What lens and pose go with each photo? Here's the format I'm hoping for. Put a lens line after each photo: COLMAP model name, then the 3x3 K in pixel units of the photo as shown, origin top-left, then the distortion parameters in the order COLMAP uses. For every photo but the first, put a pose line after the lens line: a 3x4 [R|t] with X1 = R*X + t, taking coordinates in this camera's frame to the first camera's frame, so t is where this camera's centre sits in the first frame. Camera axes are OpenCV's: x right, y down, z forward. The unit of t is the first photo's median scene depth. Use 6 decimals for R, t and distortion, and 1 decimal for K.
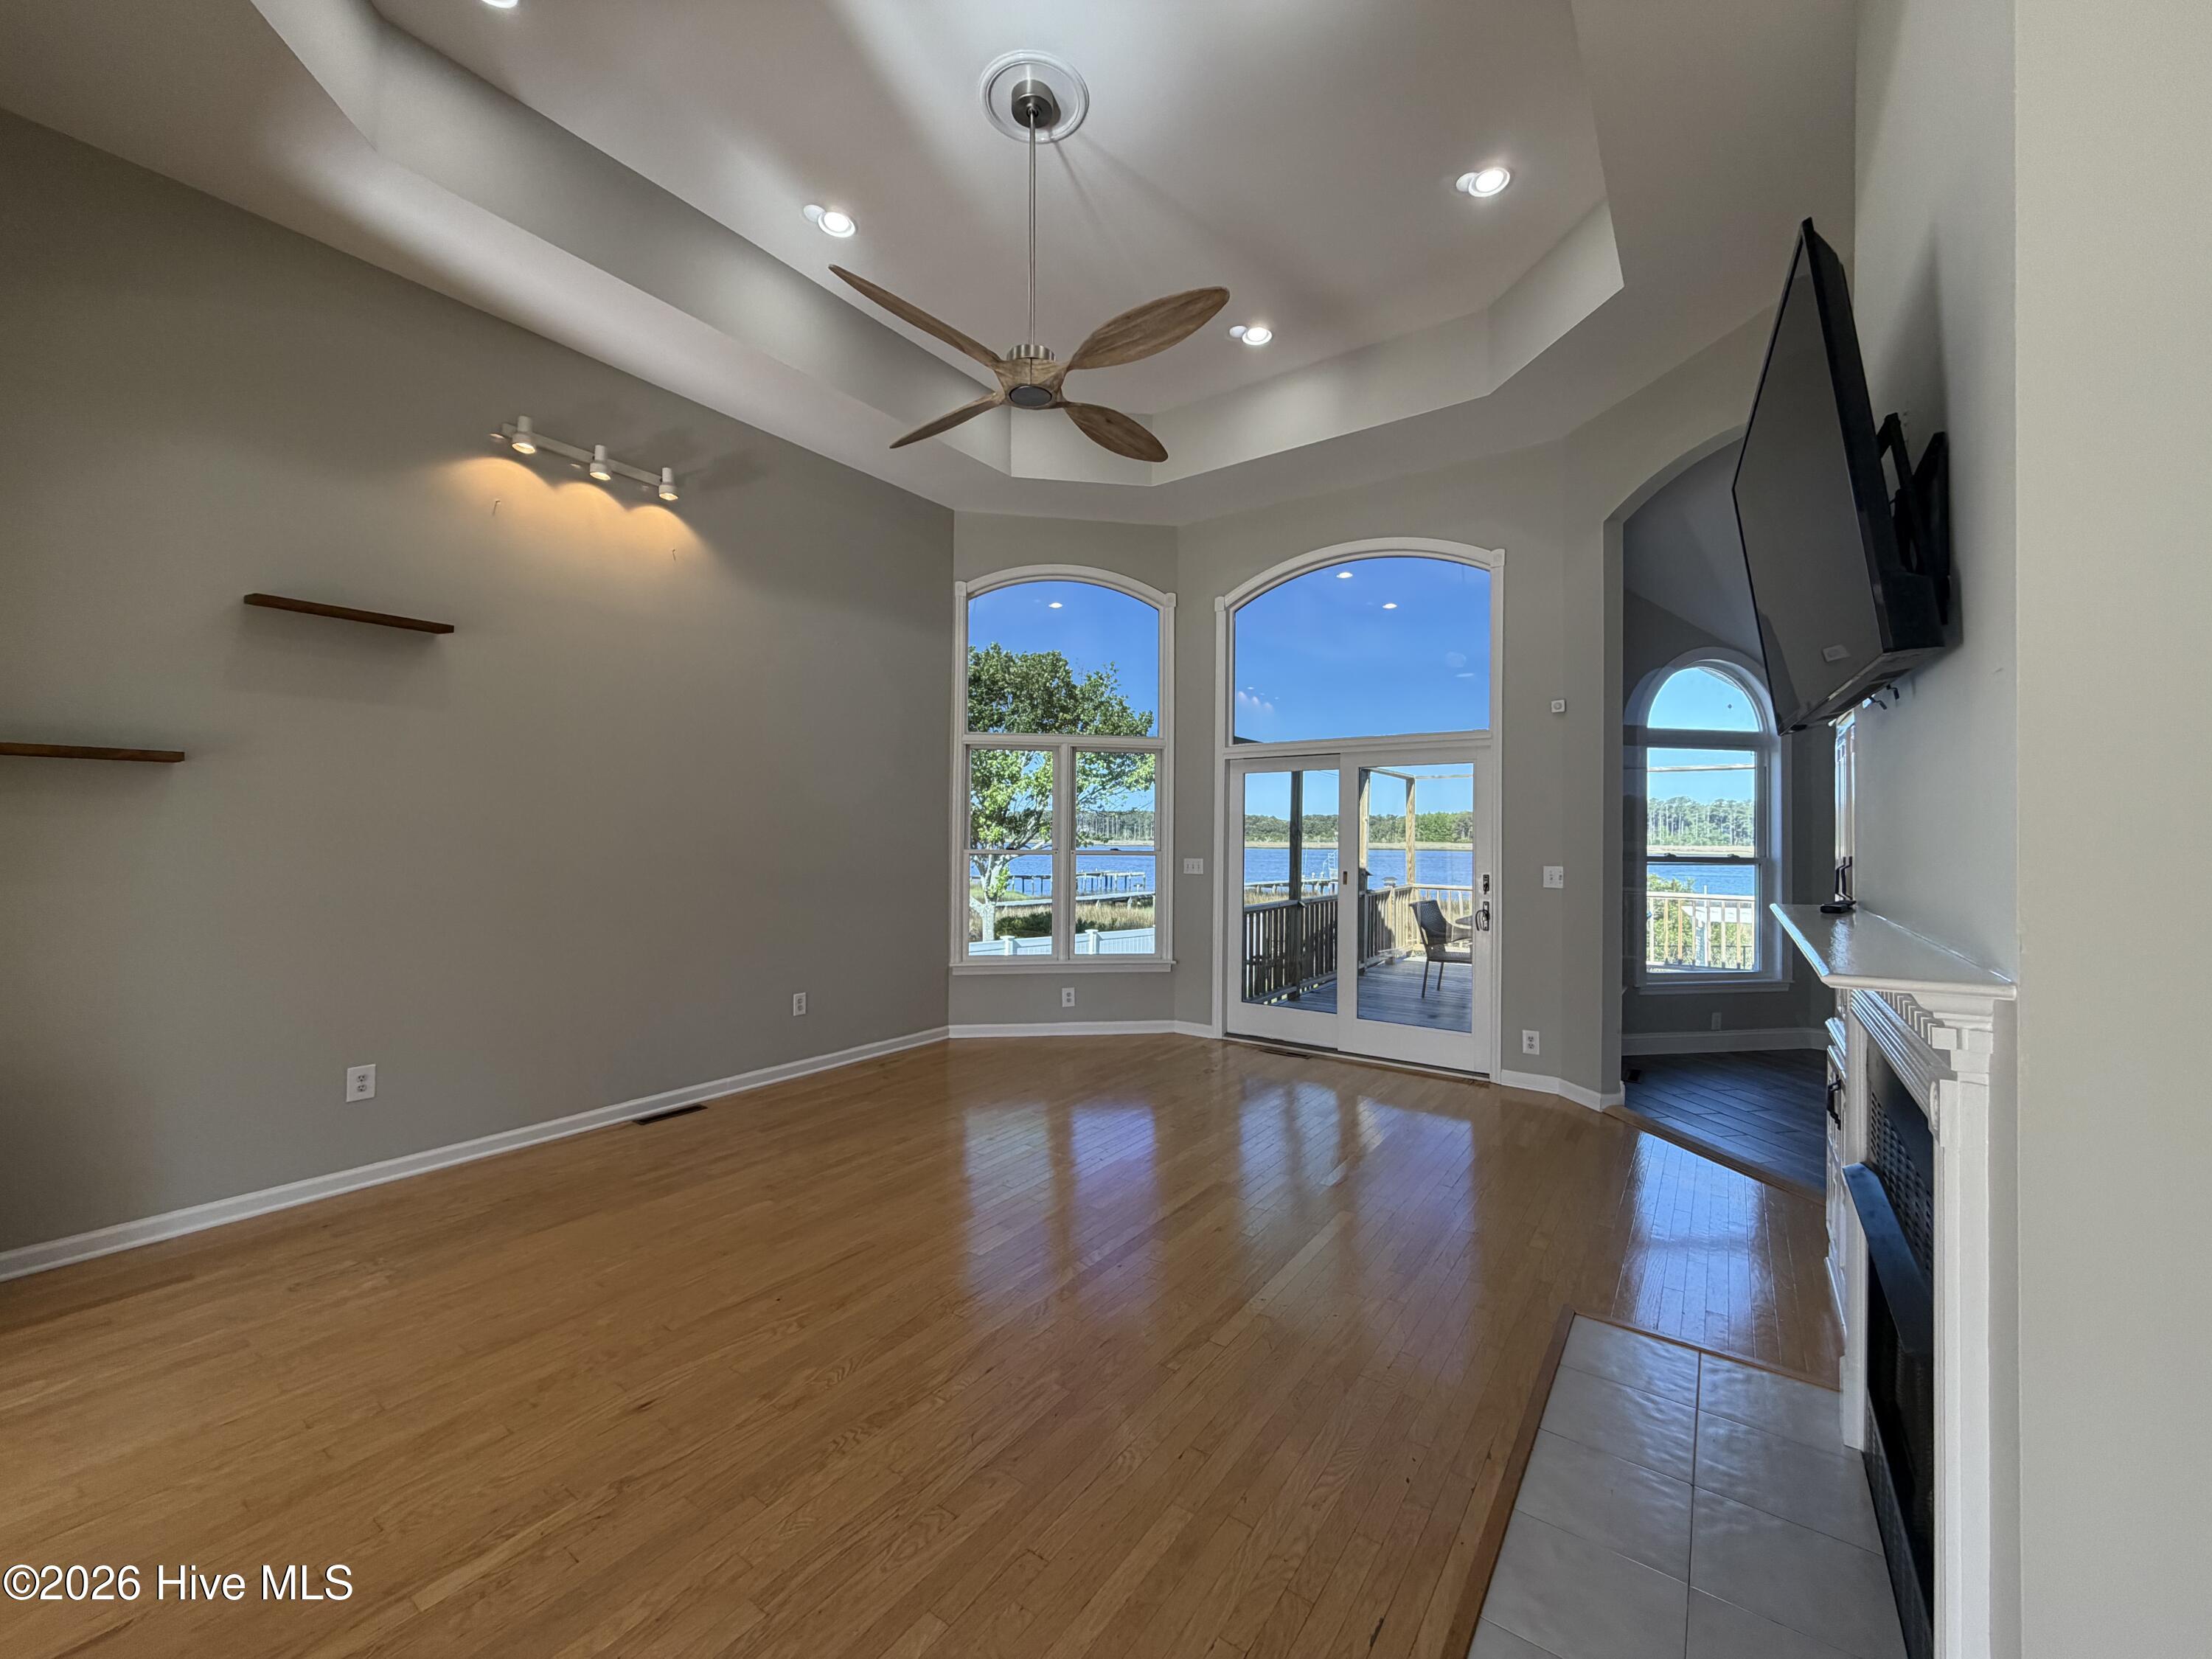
lens RADIAL K [[880.3, 0, 1106.0], [0, 880.3, 829.5], [0, 0, 1]] dist [0.000444, -0.000035]
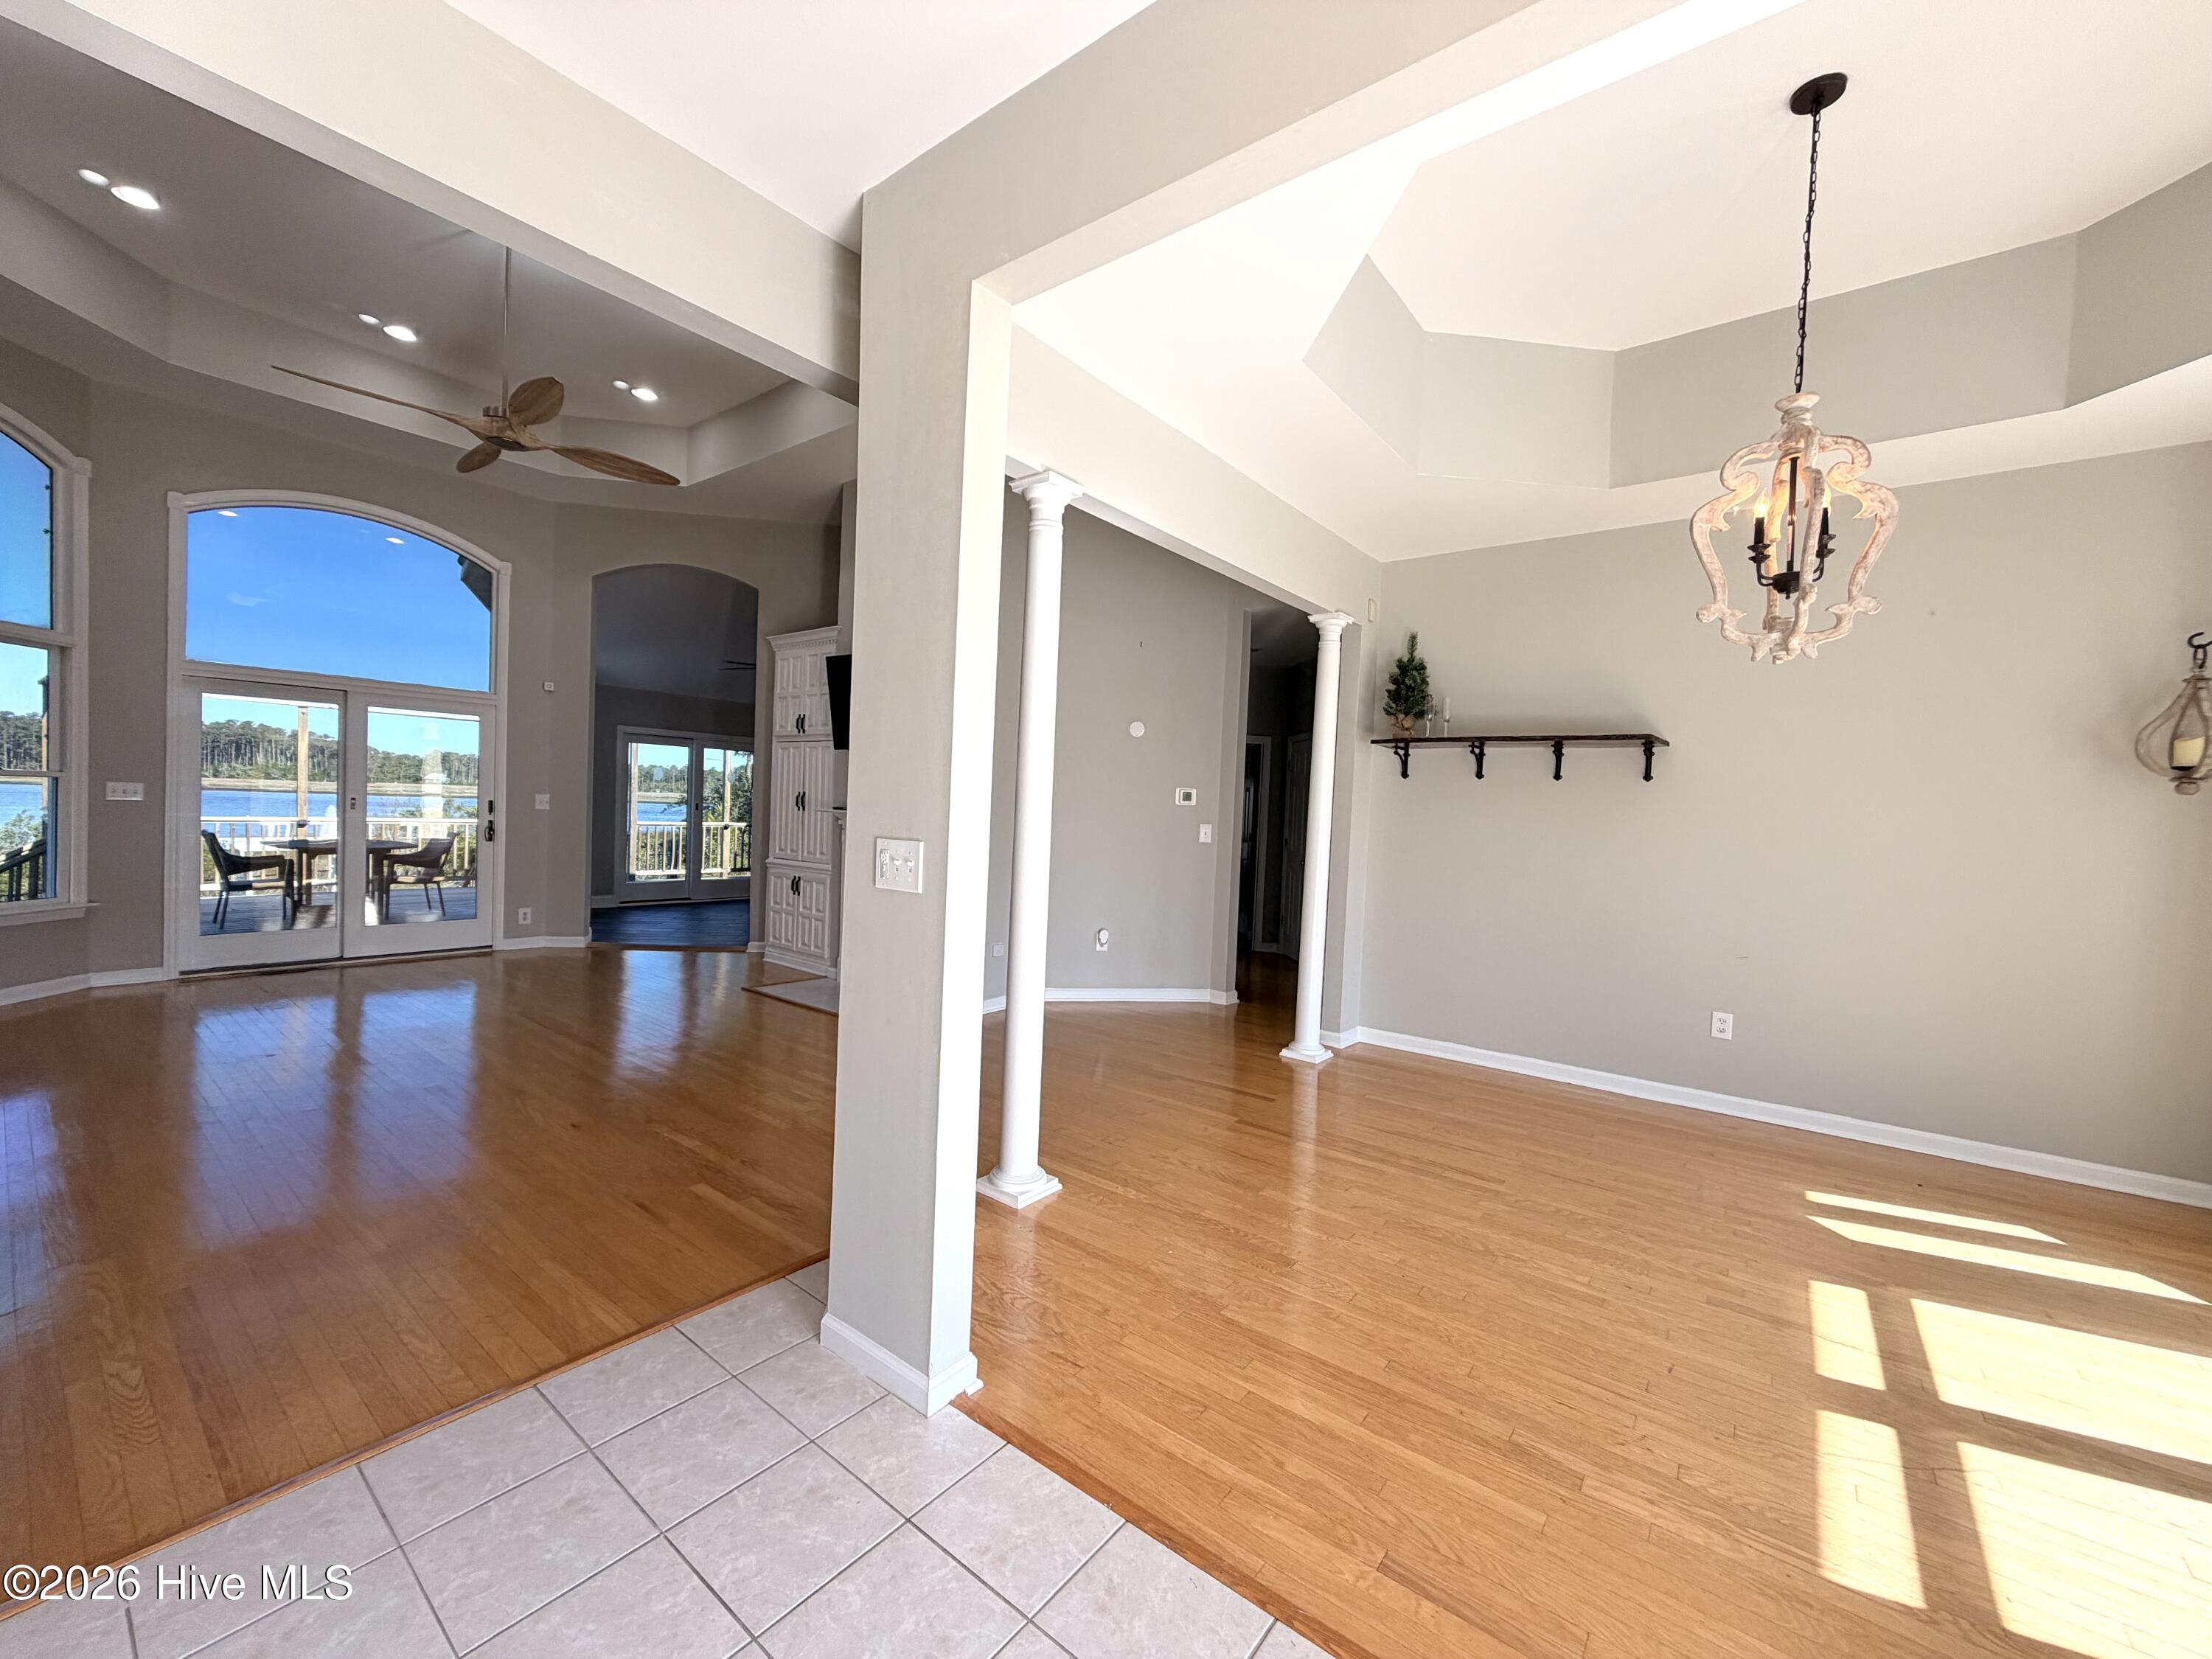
lens RADIAL K [[877.2, 0, 1106.0], [0, 877.2, 829.5], [0, 0, 1]] dist [0.000138, 0.000207]
pose [[0.042532, -0.031953, 0.998584, -0.786418], [-0.046661, 0.998334, 0.033932, 0.005500], [-0.998005, -0.048038, 0.040970, -0.002126]]
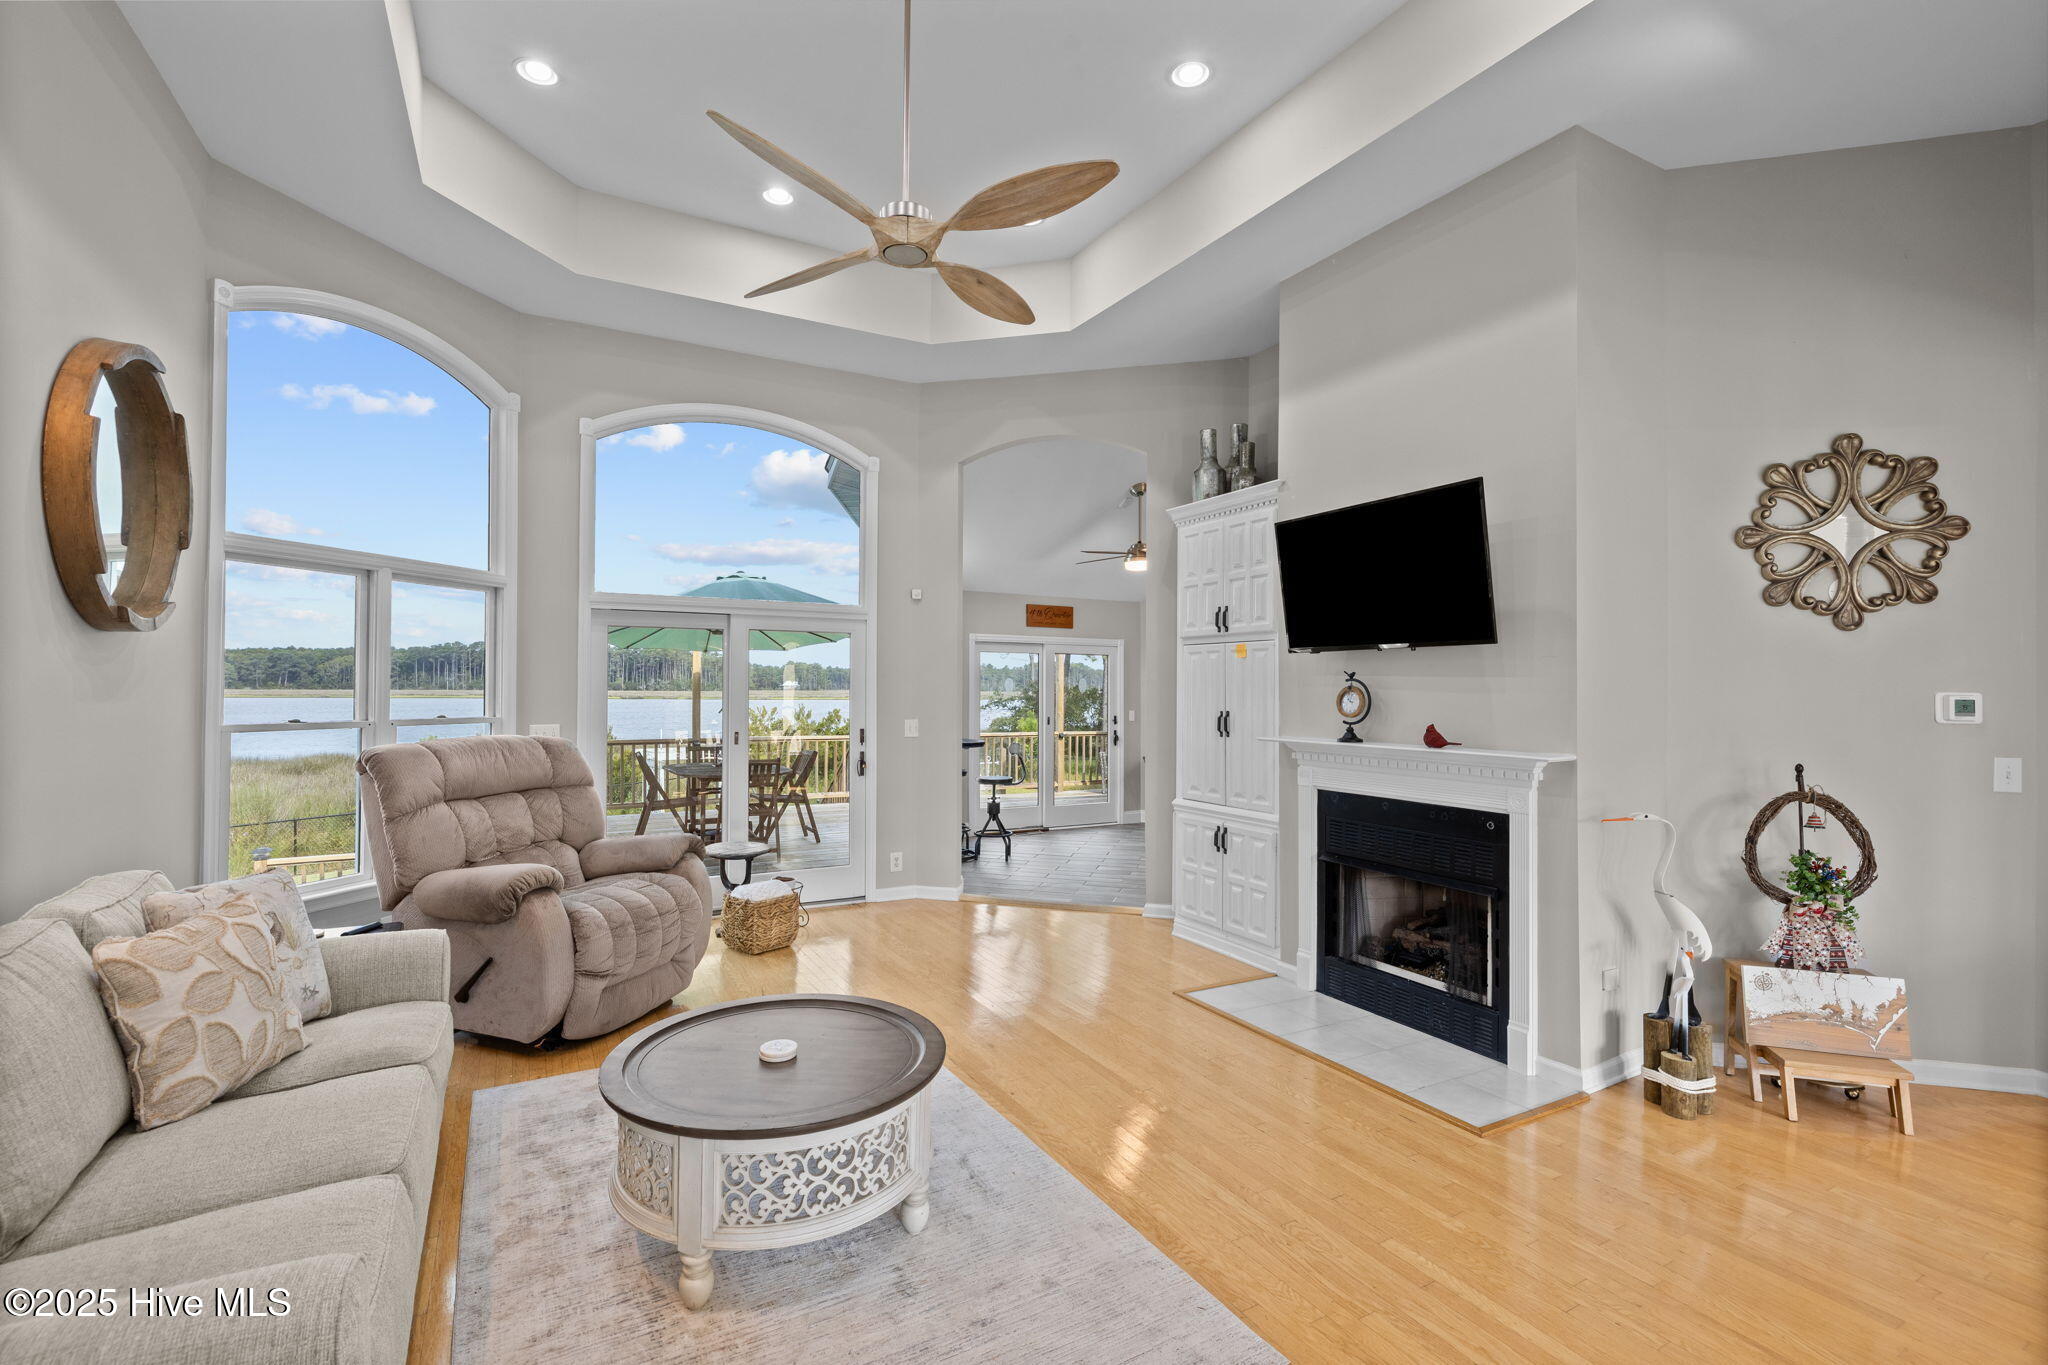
lens RADIAL K [[916.9, 0, 1024.0], [0, 916.9, 682.5], [0, 0, 1]] dist [-0.000509, 0.000106]
pose [[0.433186, 0.001423, 0.901303, -0.521893], [-0.010168, 0.999943, 0.003308, -0.015052], [-0.901247, -0.010598, 0.433176, 0.243498]]
